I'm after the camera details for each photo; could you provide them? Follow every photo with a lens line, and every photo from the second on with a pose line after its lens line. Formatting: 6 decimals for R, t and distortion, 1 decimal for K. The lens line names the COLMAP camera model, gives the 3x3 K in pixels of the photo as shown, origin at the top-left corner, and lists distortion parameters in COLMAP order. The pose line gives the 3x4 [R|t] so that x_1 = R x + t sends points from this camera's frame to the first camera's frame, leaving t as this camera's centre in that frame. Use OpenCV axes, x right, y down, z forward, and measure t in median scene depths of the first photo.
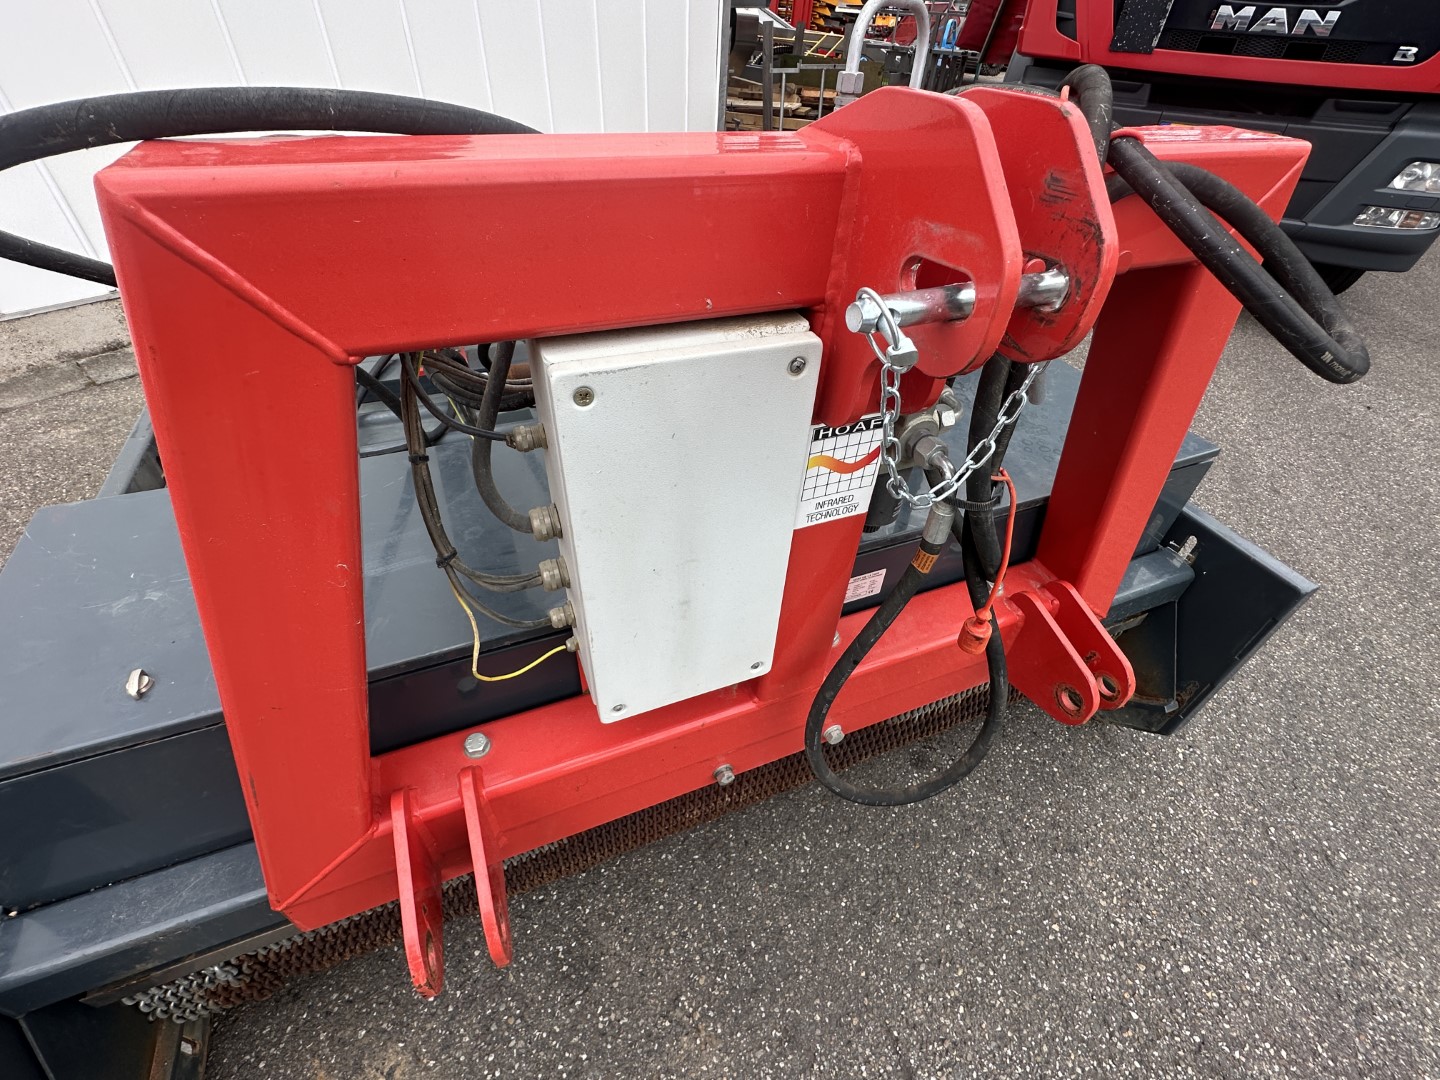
lens RADIAL K [[616.8, 0, 717.8], [0, 616.8, 512.7], [0, 0, 1]] dist [0.000827, 0.000117]
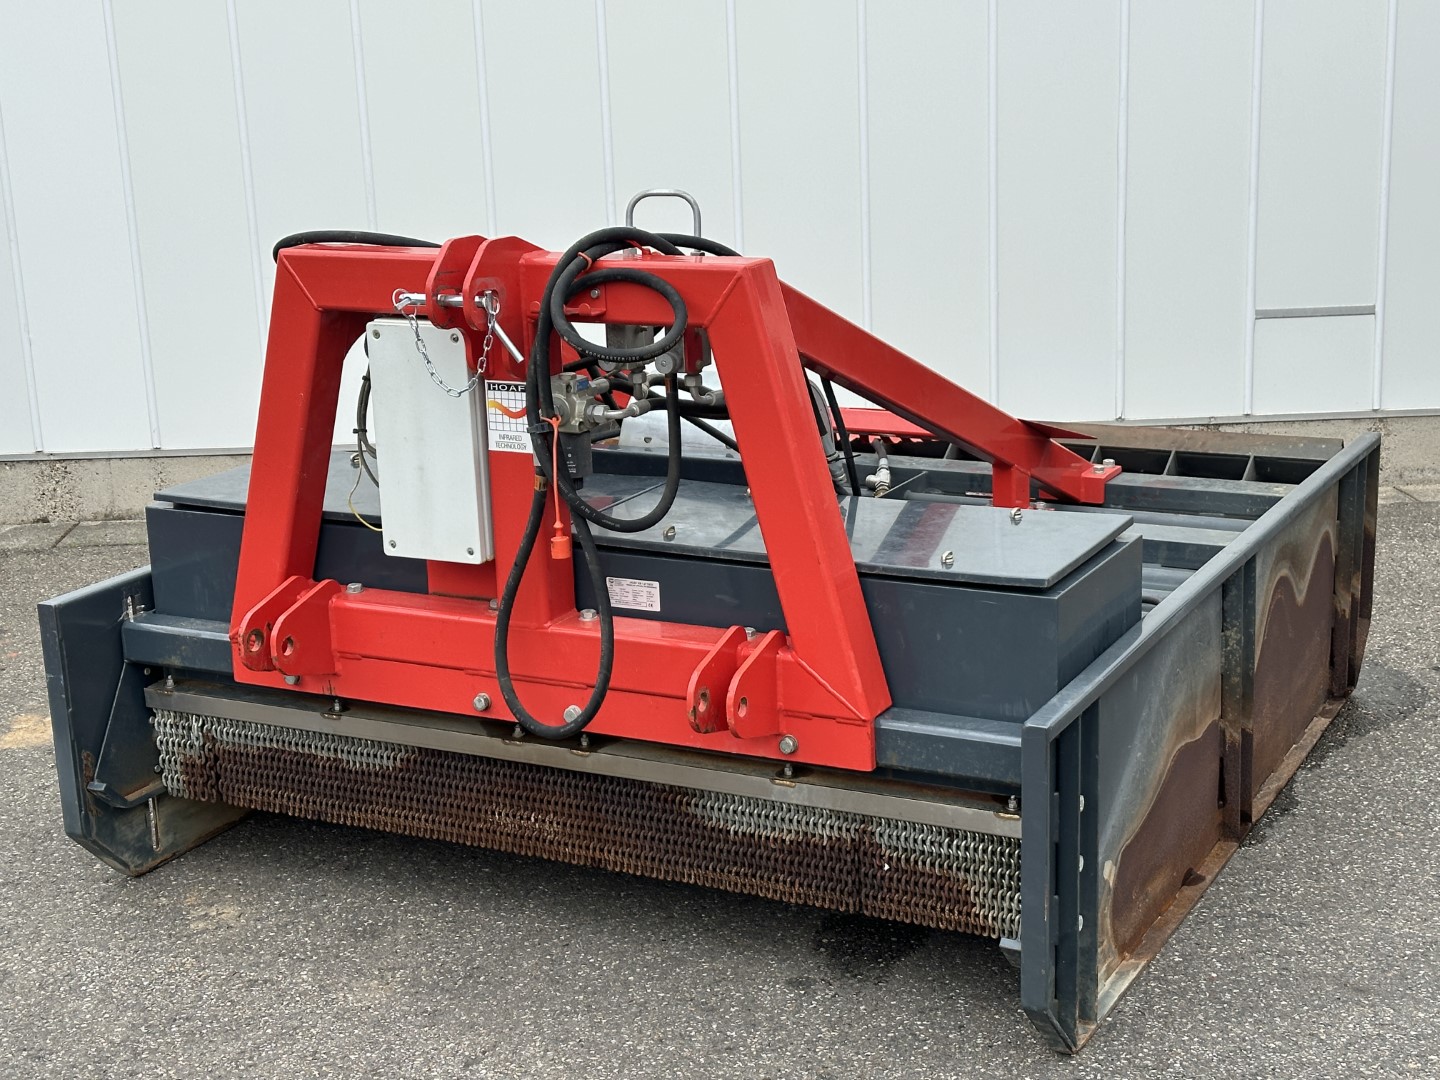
lens RADIAL K [[2231.6, 0, 720.0], [0, 2231.6, 540.0], [0, 0, 1]] dist [0.165713, -0.073921]
pose [[0.685596, 0.118960, -0.718196, 5.283849], [-0.413522, 0.875578, -0.249723, 1.602378], [0.599130, 0.468200, 0.649486, -2.645621]]
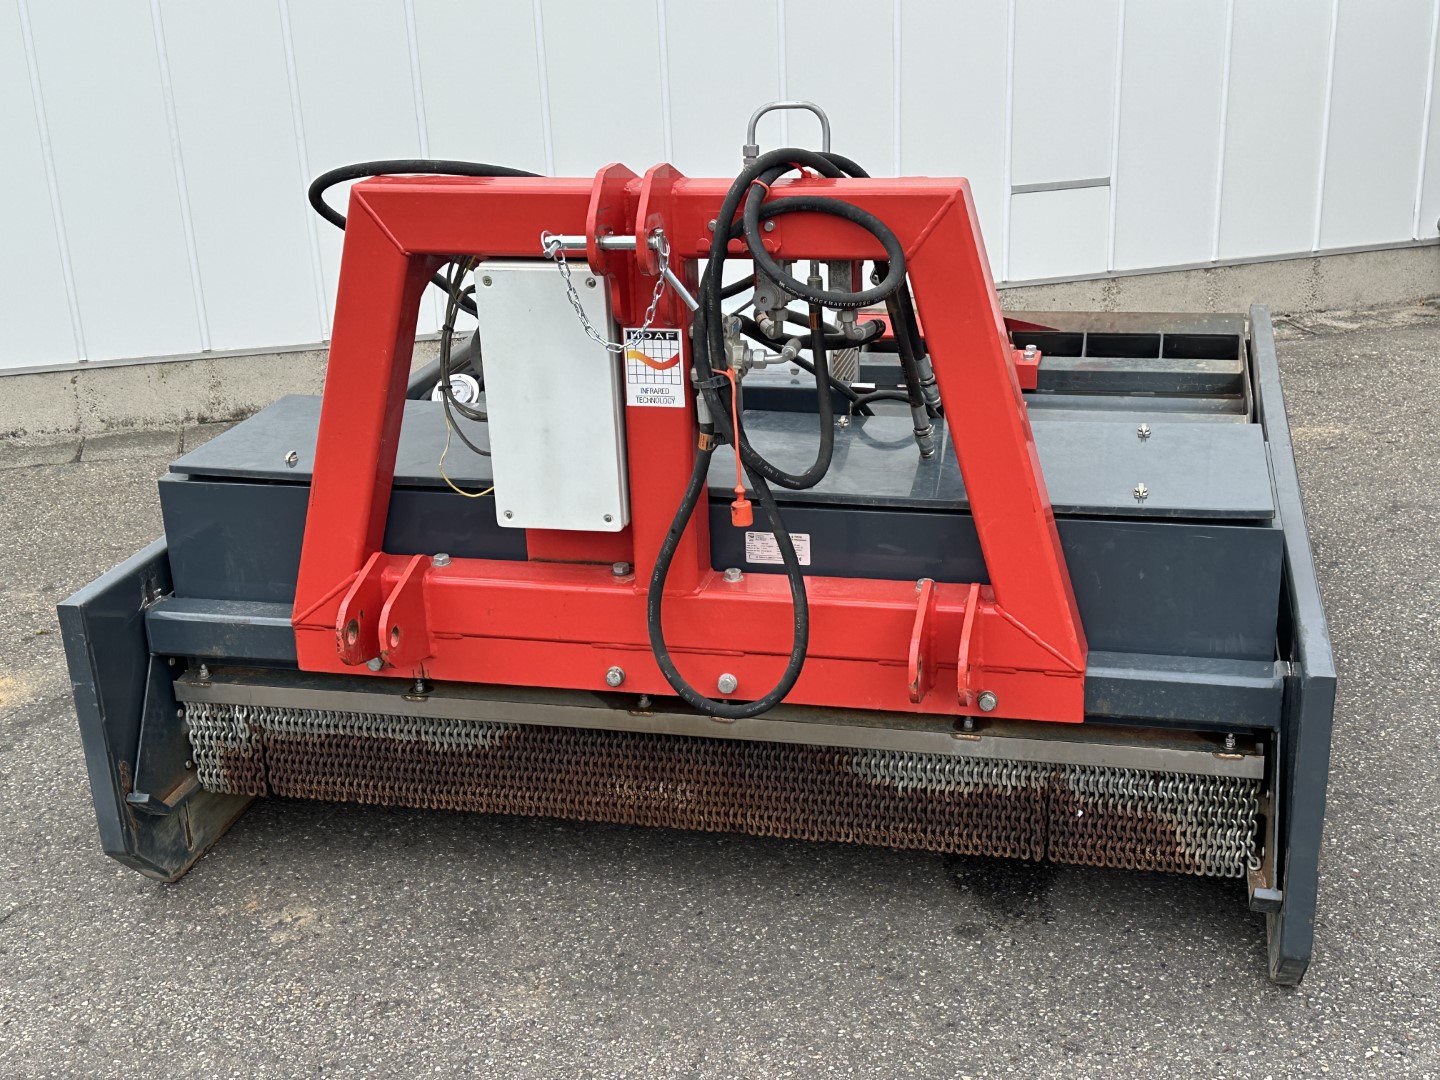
lens RADIAL K [[1797.6, 0, 720.0], [0, 1797.6, 540.0], [0, 0, 1]] dist [0.191772, -0.341854]
pose [[0.846702, 0.121626, -0.517980, 2.804961], [-0.284120, 0.926456, -0.246891, 1.443664], [0.449857, 0.356211, 0.818988, -2.561694]]
